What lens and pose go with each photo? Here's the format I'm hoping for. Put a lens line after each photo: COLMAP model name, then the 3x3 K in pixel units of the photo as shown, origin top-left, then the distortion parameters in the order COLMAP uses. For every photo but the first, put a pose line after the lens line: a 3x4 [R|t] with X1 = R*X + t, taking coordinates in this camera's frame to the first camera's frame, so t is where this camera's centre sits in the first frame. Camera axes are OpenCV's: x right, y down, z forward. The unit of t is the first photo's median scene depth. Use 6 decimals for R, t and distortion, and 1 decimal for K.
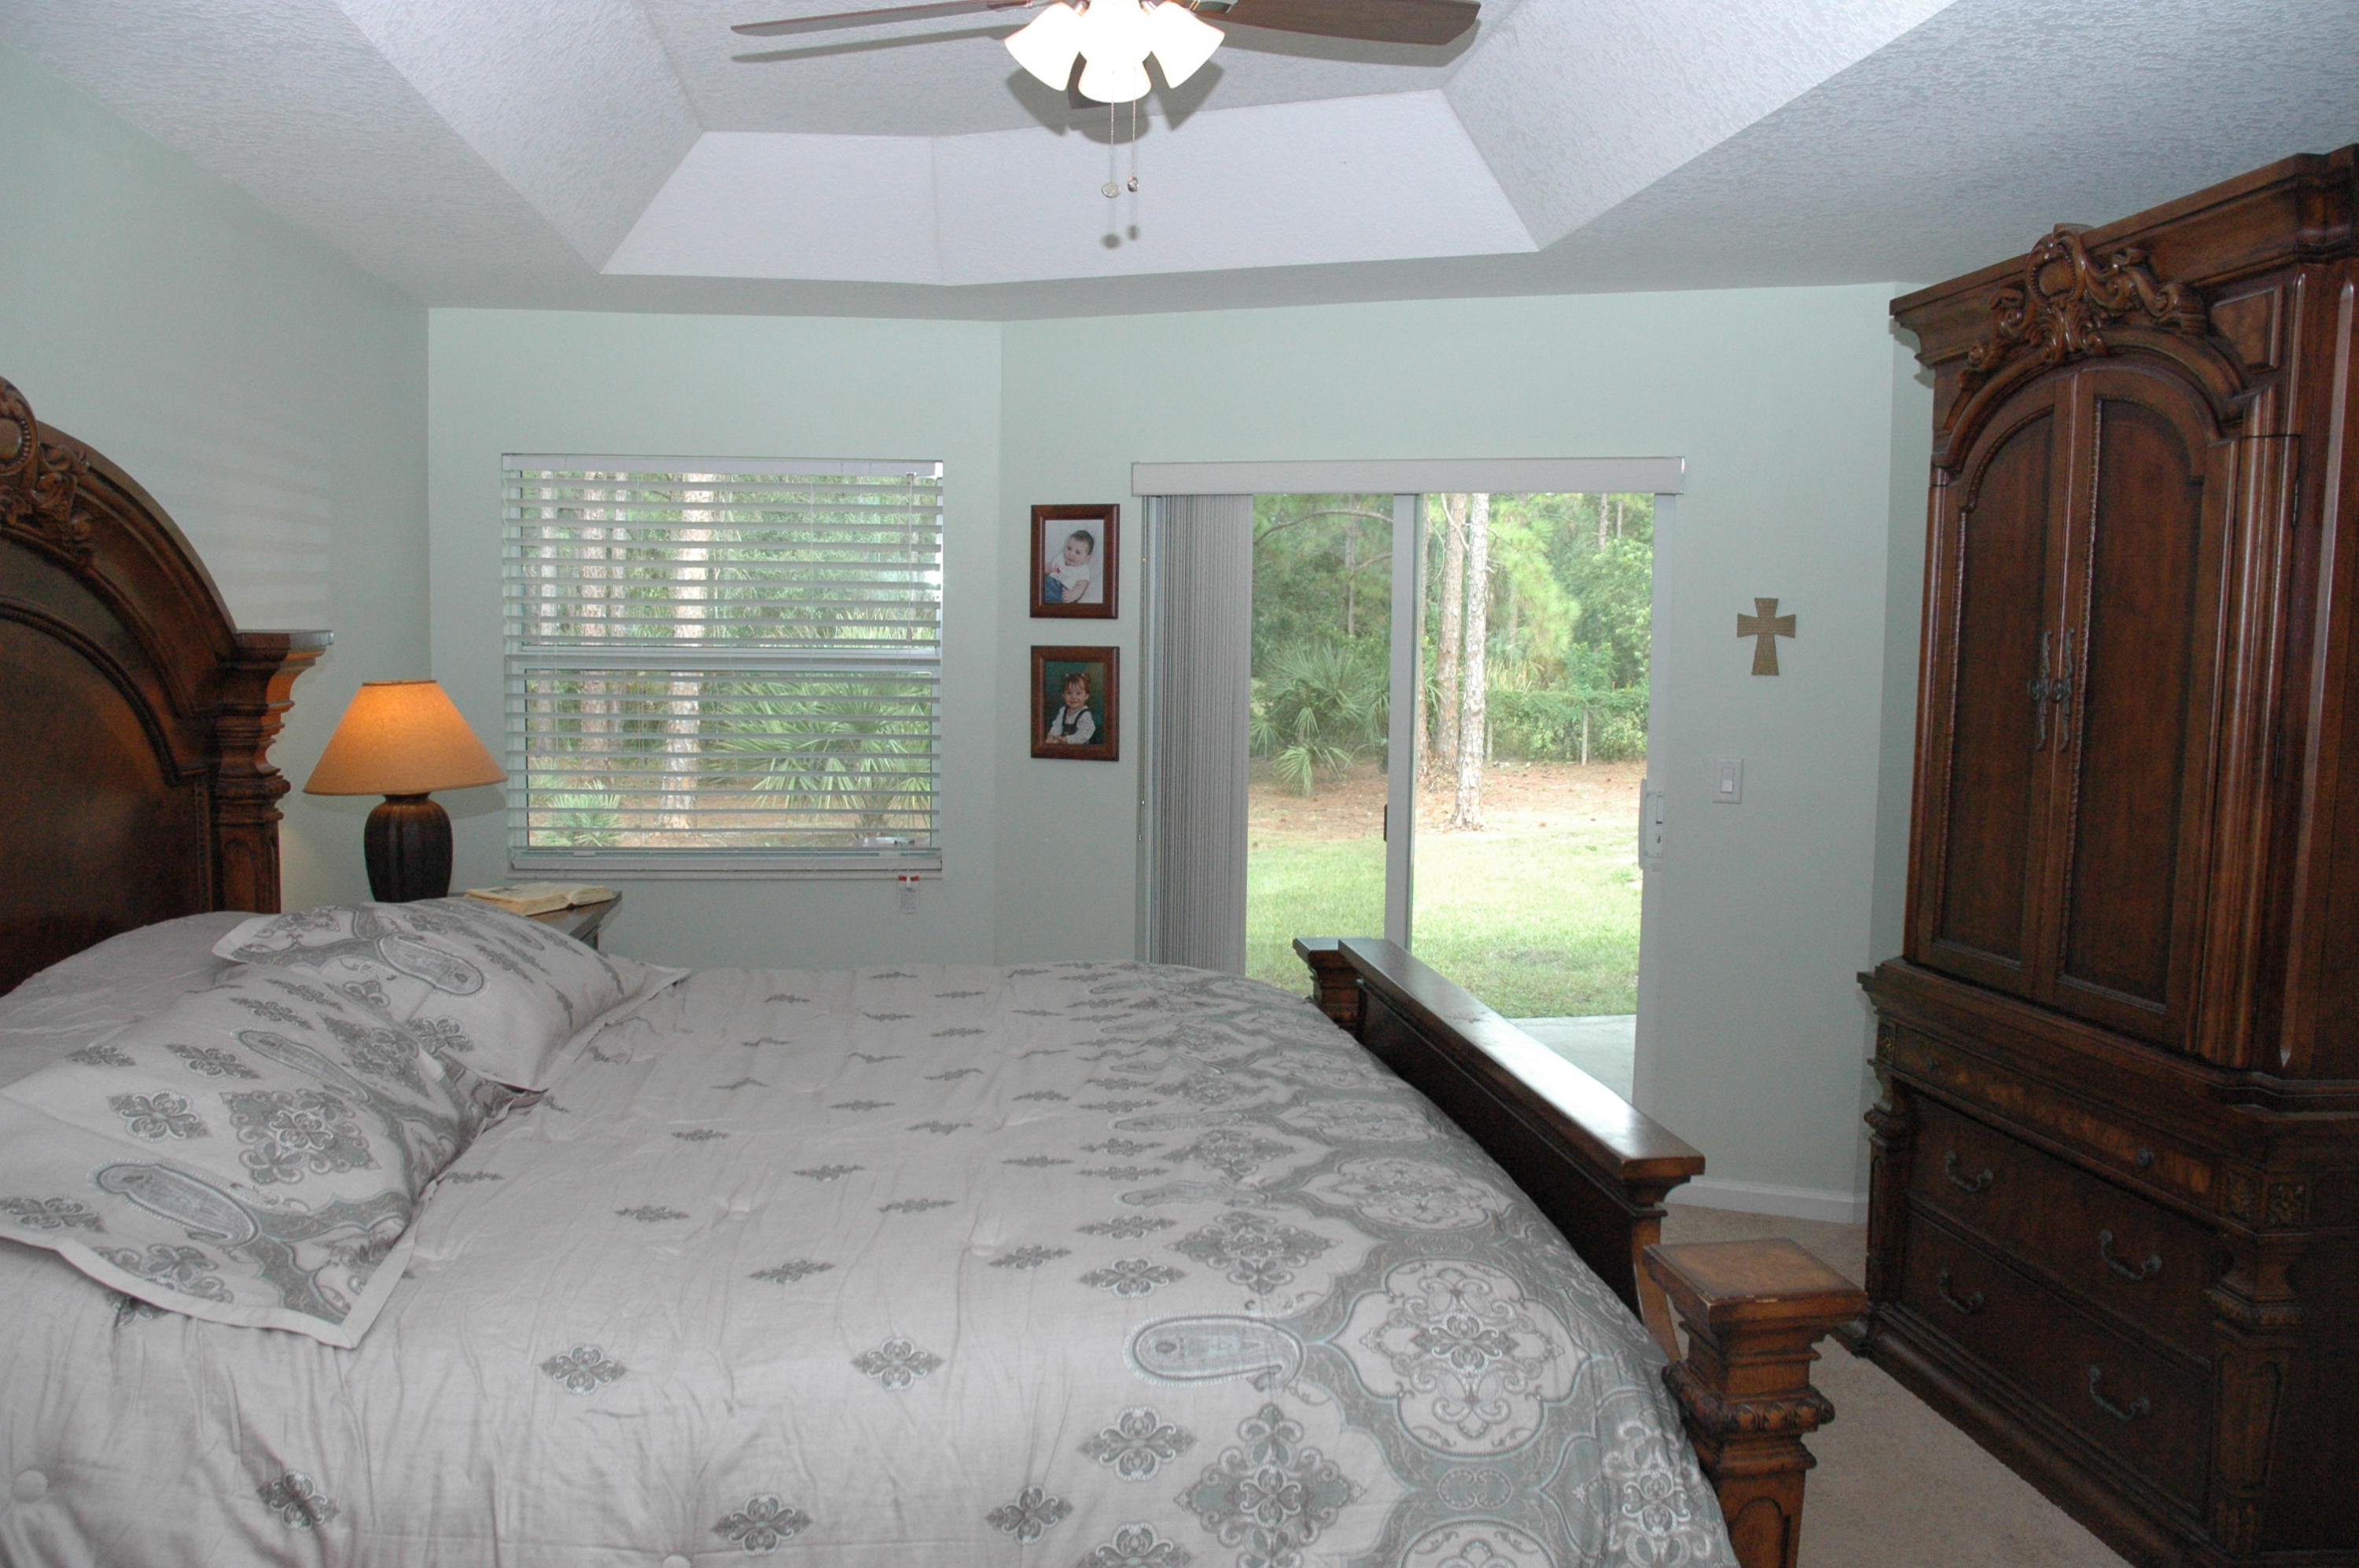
lens RADIAL K [[1807.9, 0, 1187.2], [0, 1807.9, 782.0], [0, 0, 1]] dist [-0.174303, 0.123756]
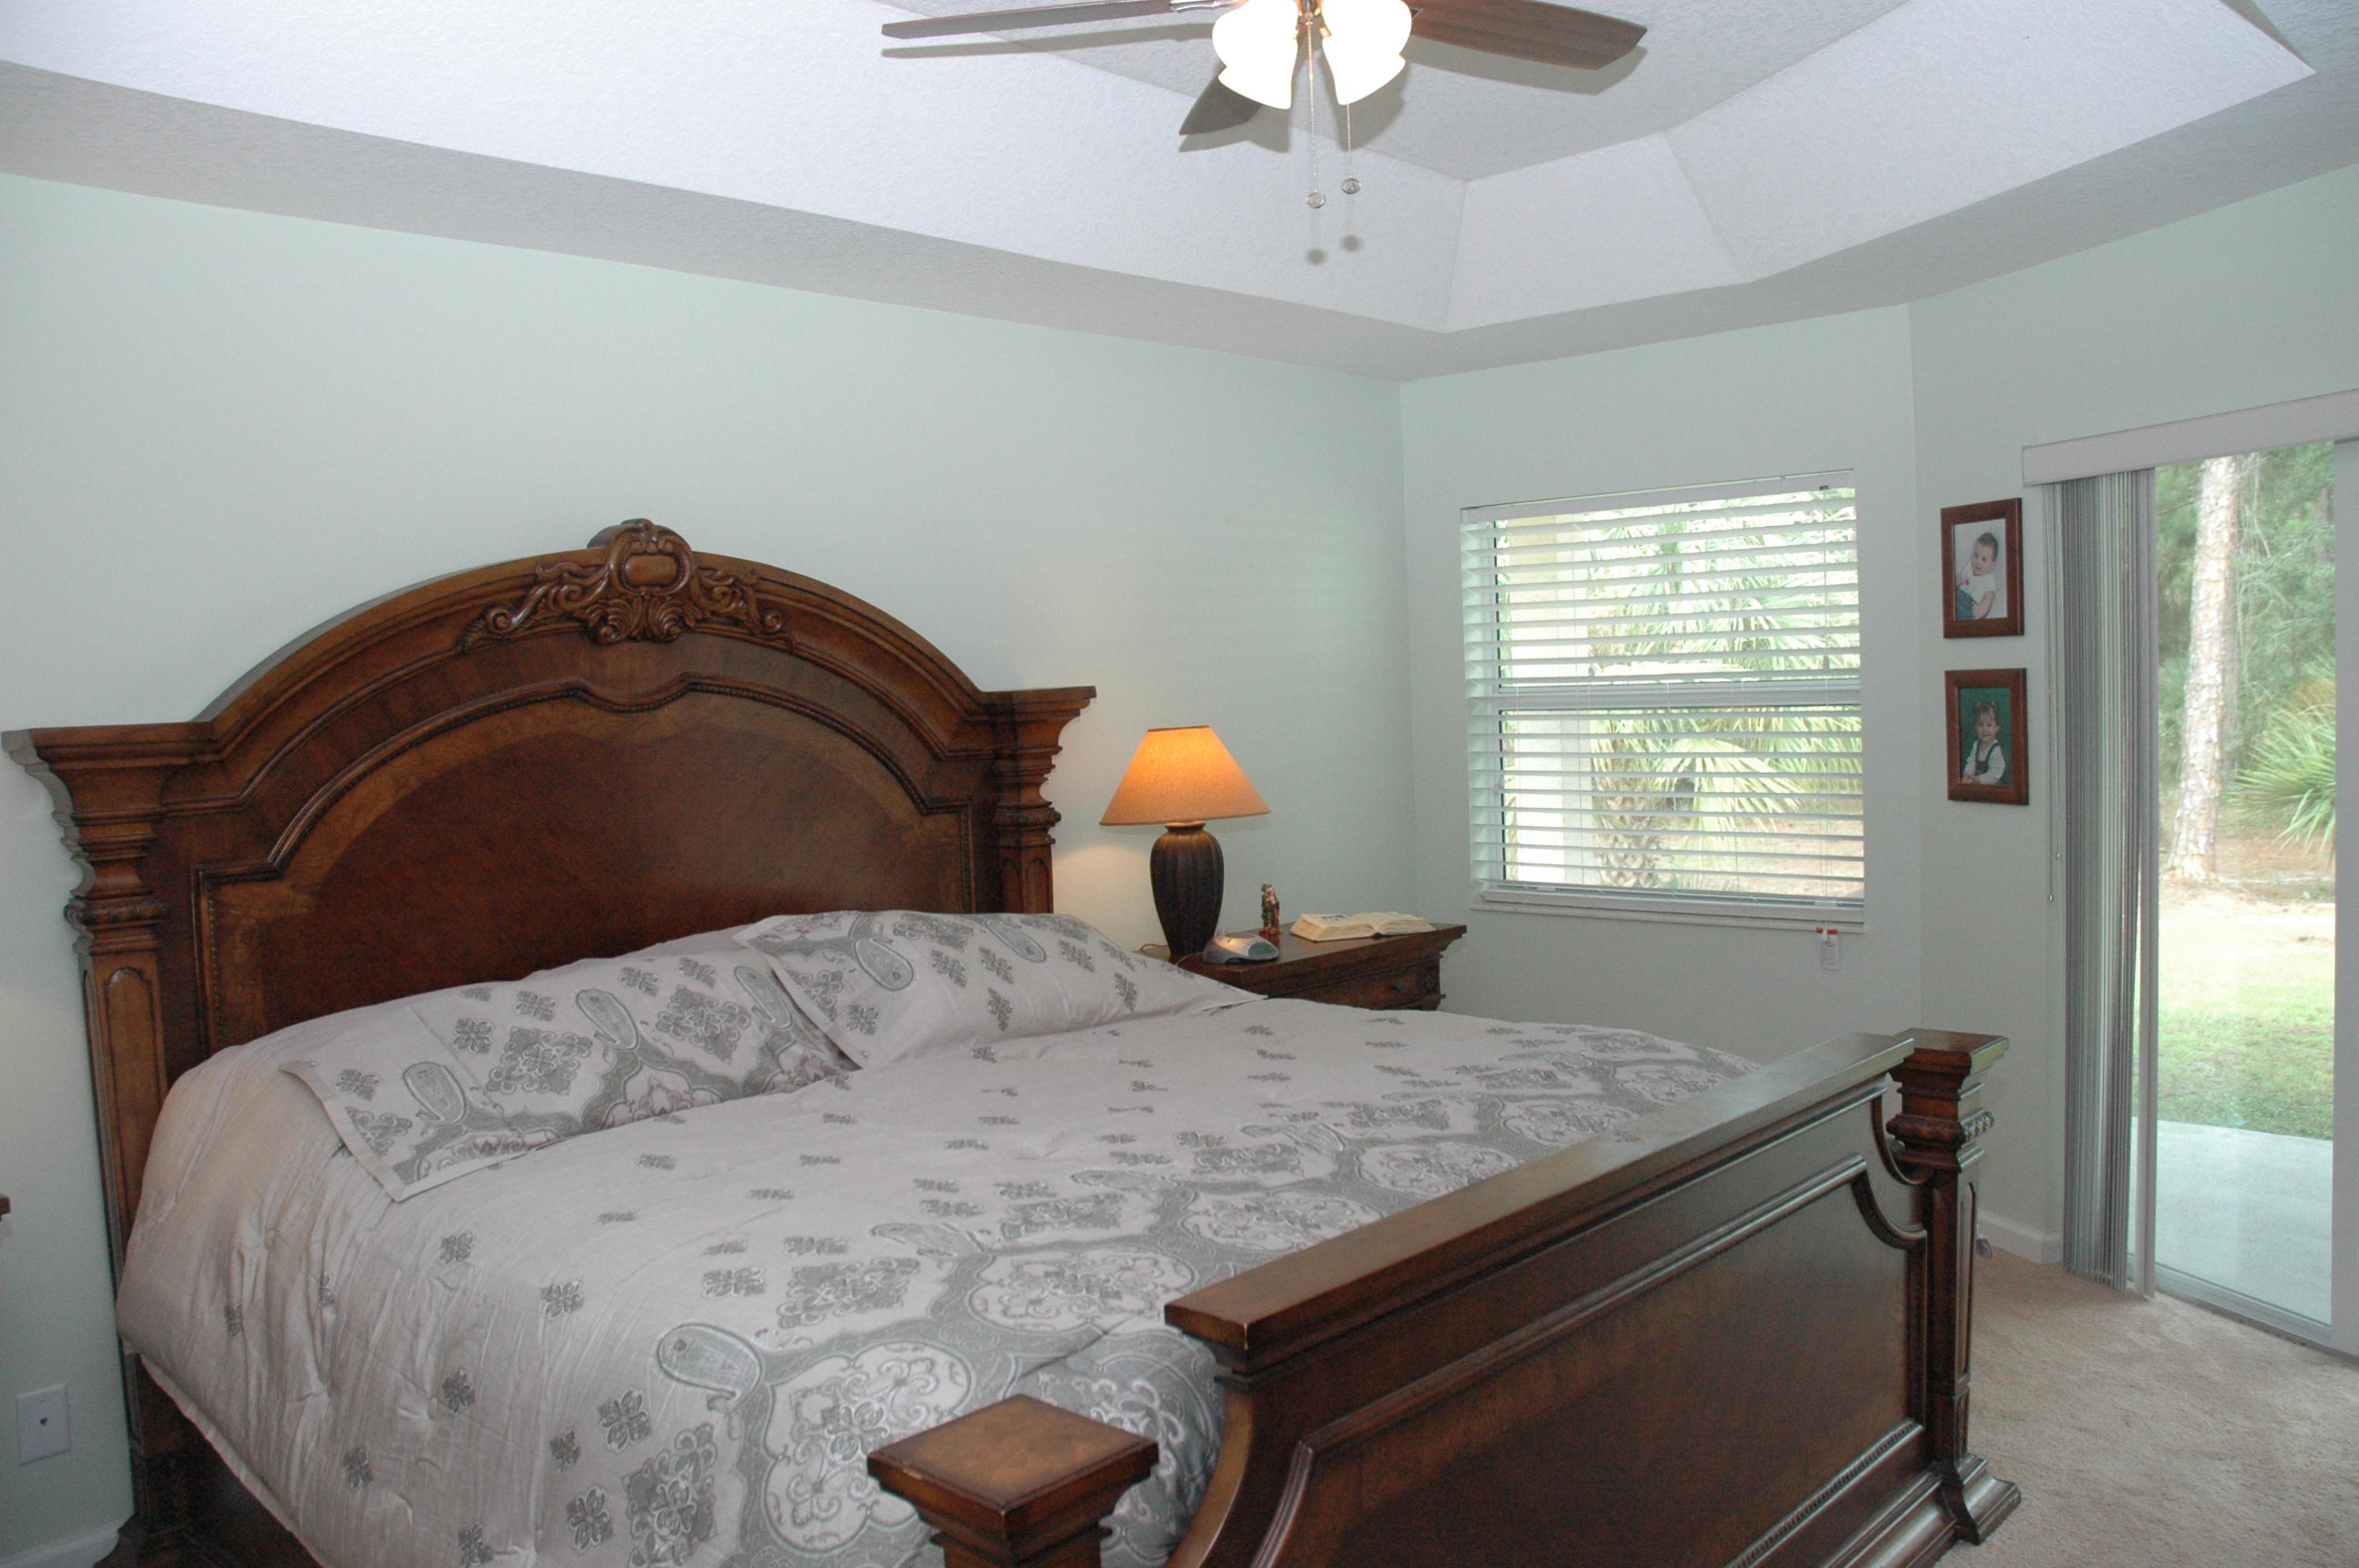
lens RADIAL K [[1796.2, 0, 1164.0], [0, 1796.2, 775.2], [0, 0, 1]] dist [-0.162645, 0.155734]
pose [[0.627675, 0.001767, -0.778473, 0.502922], [-0.018962, 0.999735, -0.013019, -0.011035], [0.778244, 0.022933, 0.627543, 0.275096]]
